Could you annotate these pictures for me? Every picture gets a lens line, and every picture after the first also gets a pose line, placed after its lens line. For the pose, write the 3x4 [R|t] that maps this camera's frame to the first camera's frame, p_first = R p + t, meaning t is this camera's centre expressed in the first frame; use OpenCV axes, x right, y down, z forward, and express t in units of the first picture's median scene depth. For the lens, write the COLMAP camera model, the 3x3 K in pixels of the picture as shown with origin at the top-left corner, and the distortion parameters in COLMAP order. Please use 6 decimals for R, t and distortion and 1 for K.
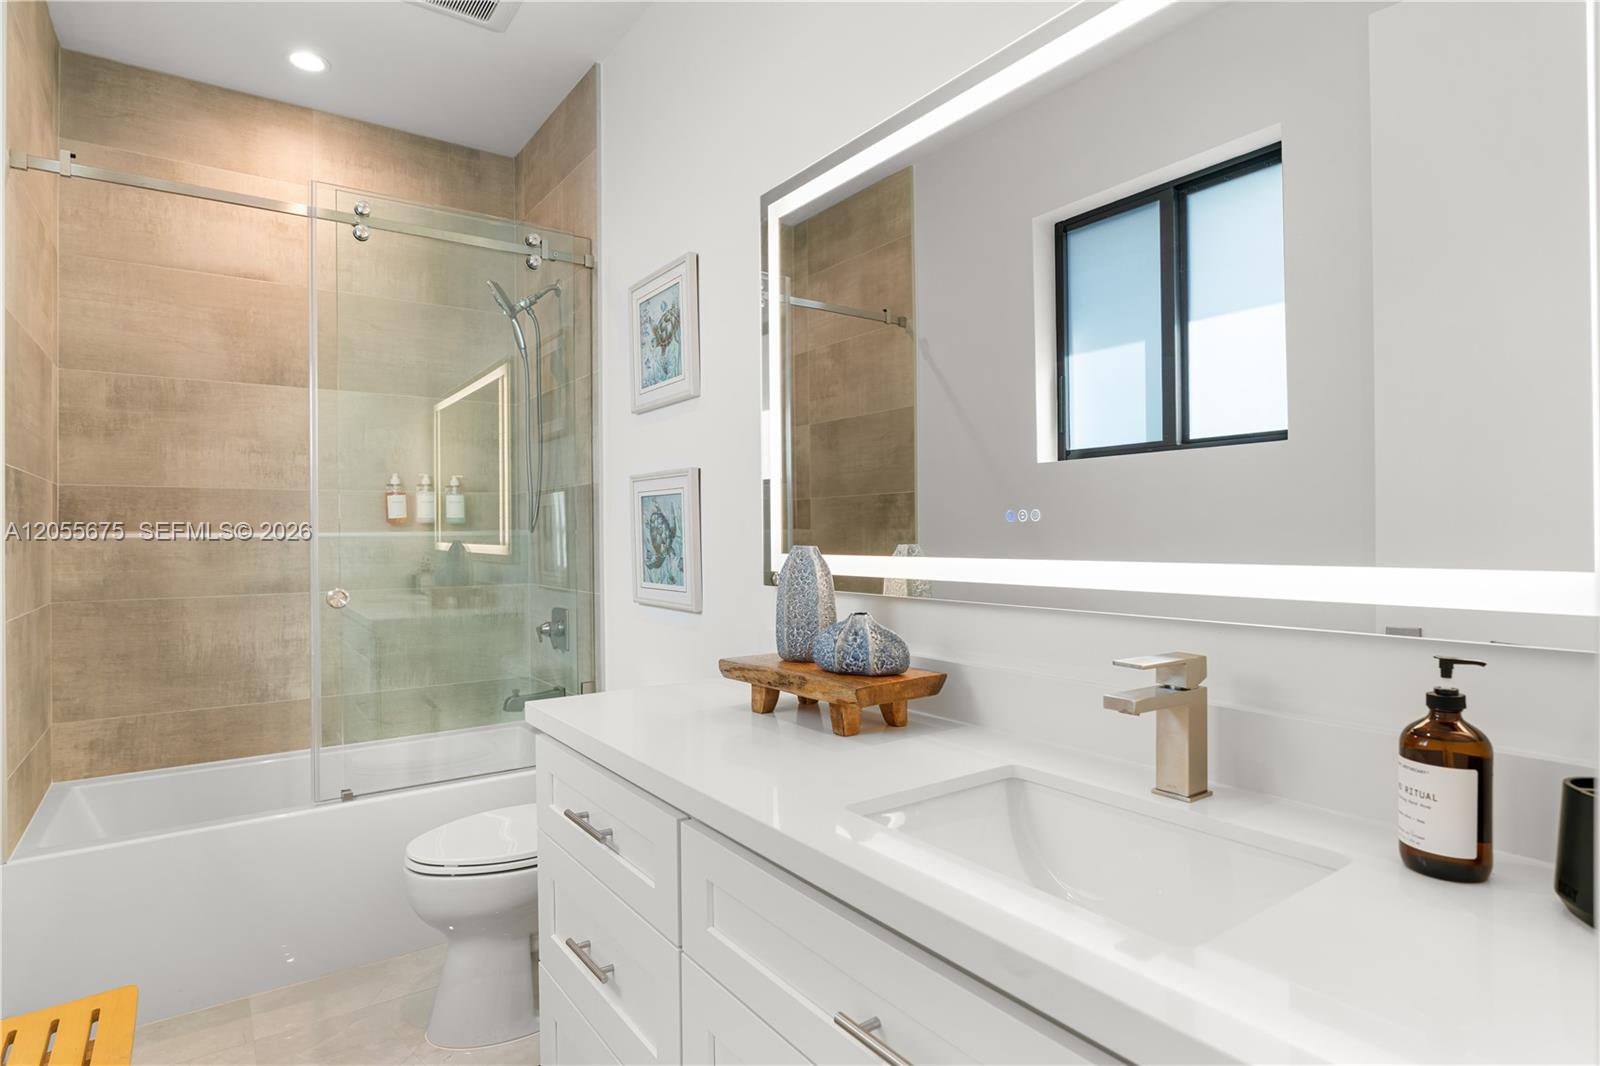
lens RADIAL K [[839.7, 0, 800.0], [0, 839.7, 533.0], [0, 0, 1]] dist [-0.020068, 0.000022]
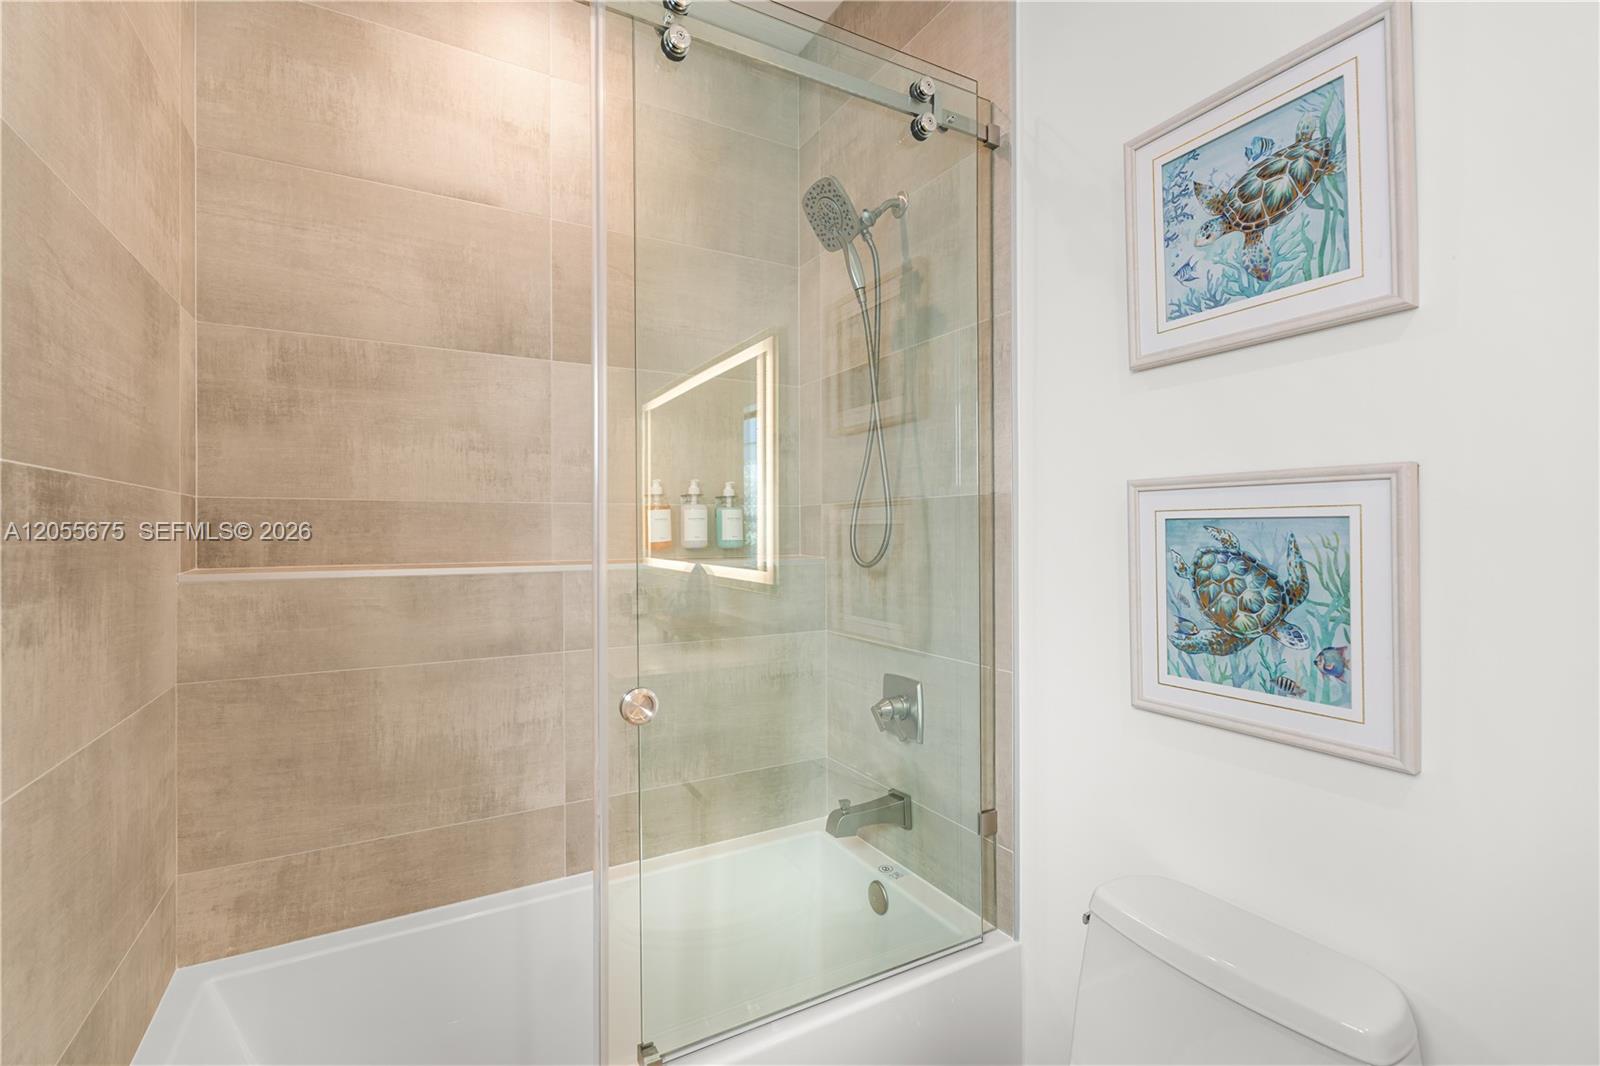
lens RADIAL K [[714.1, 0, 800.0], [0, 714.1, 533.0], [0, 0, 1]] dist [-0.003396, -0.000371]
pose [[0.993857, 0.003721, -0.110608, -0.344147], [-0.003508, 0.999992, 0.002118, -0.031607], [0.110615, -0.001717, 0.993862, 0.471924]]
